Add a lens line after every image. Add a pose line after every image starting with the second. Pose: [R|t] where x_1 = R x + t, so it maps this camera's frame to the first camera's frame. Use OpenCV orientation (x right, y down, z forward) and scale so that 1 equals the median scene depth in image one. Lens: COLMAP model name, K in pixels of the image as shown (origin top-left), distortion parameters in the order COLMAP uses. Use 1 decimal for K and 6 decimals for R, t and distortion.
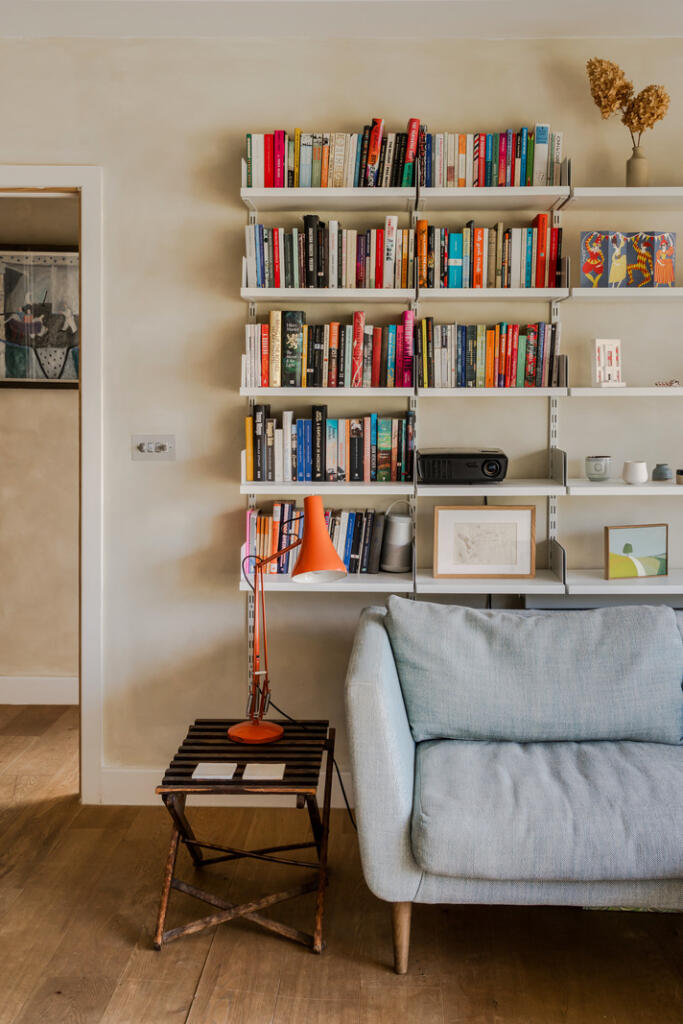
lens RADIAL K [[1173.8, 0, 331.1], [0, 1173.8, 420.1], [0, 0, 1]] dist [0.016221, 0.000000]
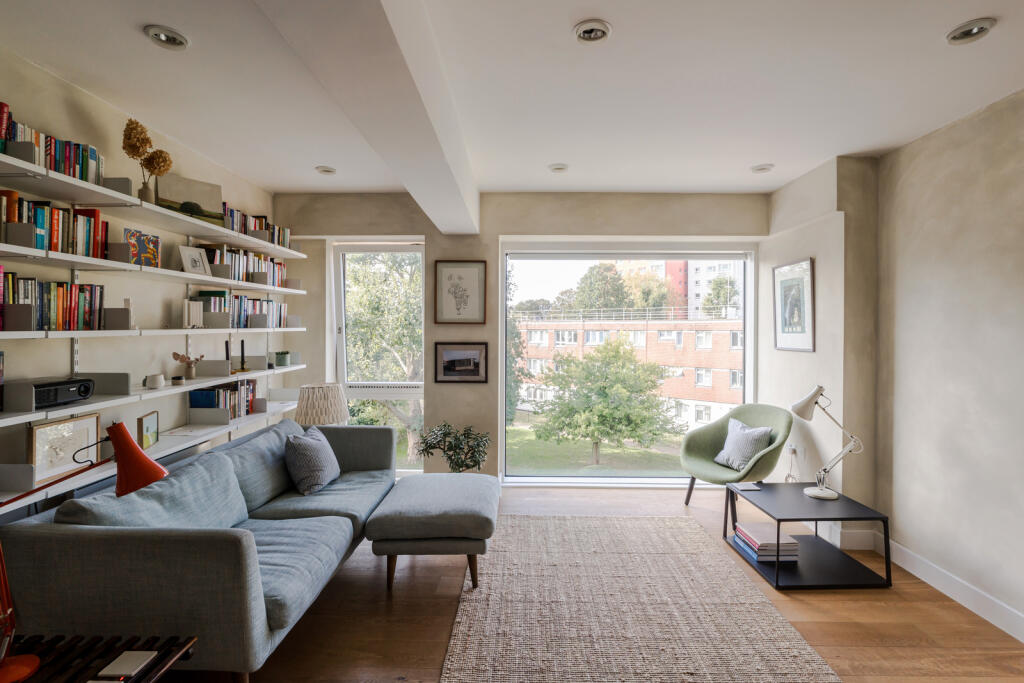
lens RADIAL K [[524.9, 0, 527.5], [0, 524.9, 325.0], [0, 0, 1]] dist [-0.000214, 0.002007]
pose [[-0.062715, 0.001239, 0.998031, -0.493802], [0.029023, 0.999579, 0.000582, -0.019020], [-0.997609, 0.029002, -0.062725, 0.517583]]
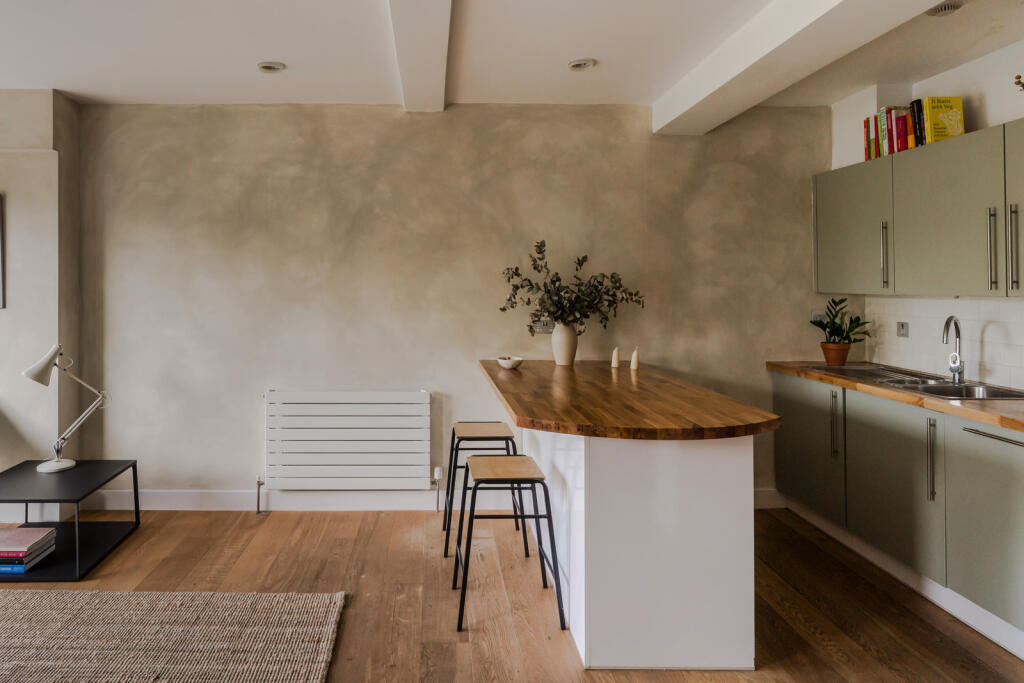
lens RADIAL K [[606.8, 0, 436.0], [0, 606.8, 263.7], [0, 0, 1]] dist [0.022664, -0.000104]
pose [[-0.996838, -0.009832, -0.078851, -0.148796], [-0.009710, 0.999951, -0.001940, -0.026179], [0.078866, -0.001168, -0.996885, 0.914654]]
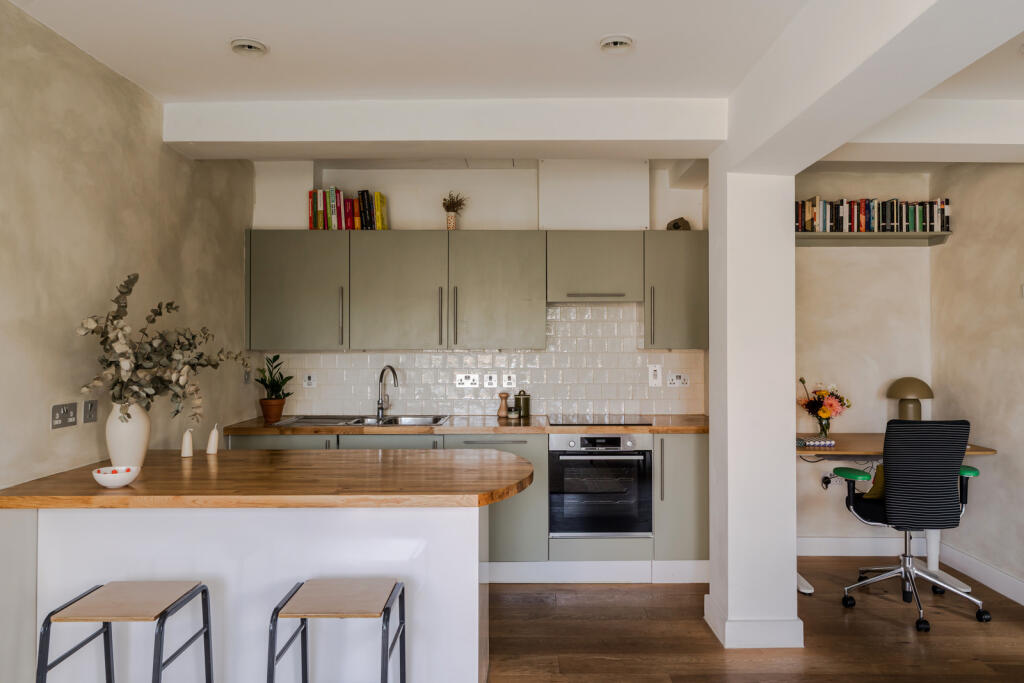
lens RADIAL K [[704.8, 0, 546.1], [0, 704.8, 330.0], [0, 0, 1]] dist [0.009137, -0.001273]
pose [[0.068212, -0.018399, -0.997501, 0.352648], [-0.032606, 0.999255, -0.020661, -0.010232], [0.997138, 0.033933, 0.067561, 0.312297]]
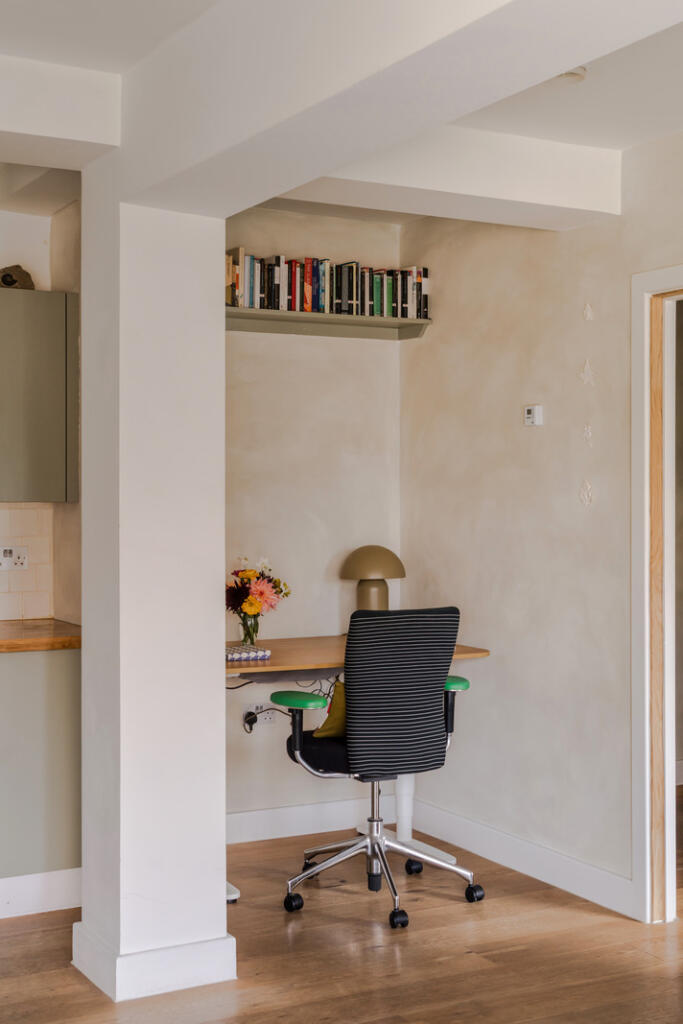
lens RADIAL K [[1353.5, 0, 331.3], [0, 1353.5, 502.6], [0, 0, 1]] dist [0.033699, 0.000000]
pose [[0.515563, 0.006168, -0.856830, 0.431357], [-0.027317, 0.999584, -0.009241, -0.006169], [0.856416, 0.028170, 0.515517, 0.211824]]
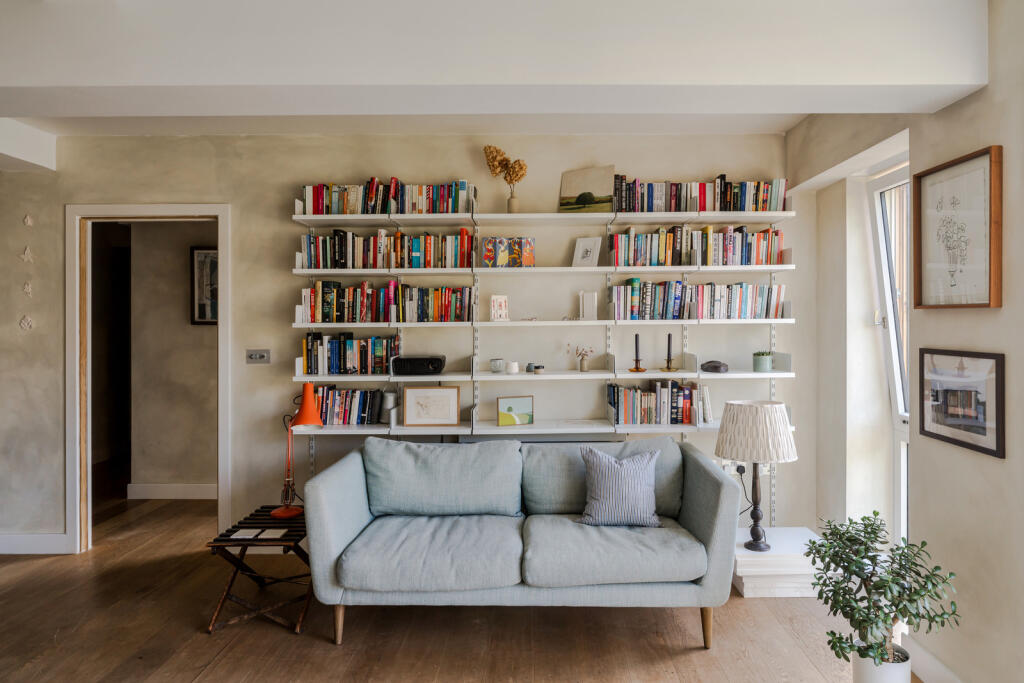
lens RADIAL K [[643.0, 0, 507.3], [0, 643.0, 320.7], [0, 0, 1]] dist [-0.011516, 0.008001]
pose [[0.999778, -0.007574, 0.019657, 0.228882], [0.008190, 0.999472, -0.031451, 0.002720], [-0.019409, 0.031605, 0.999312, -0.007667]]
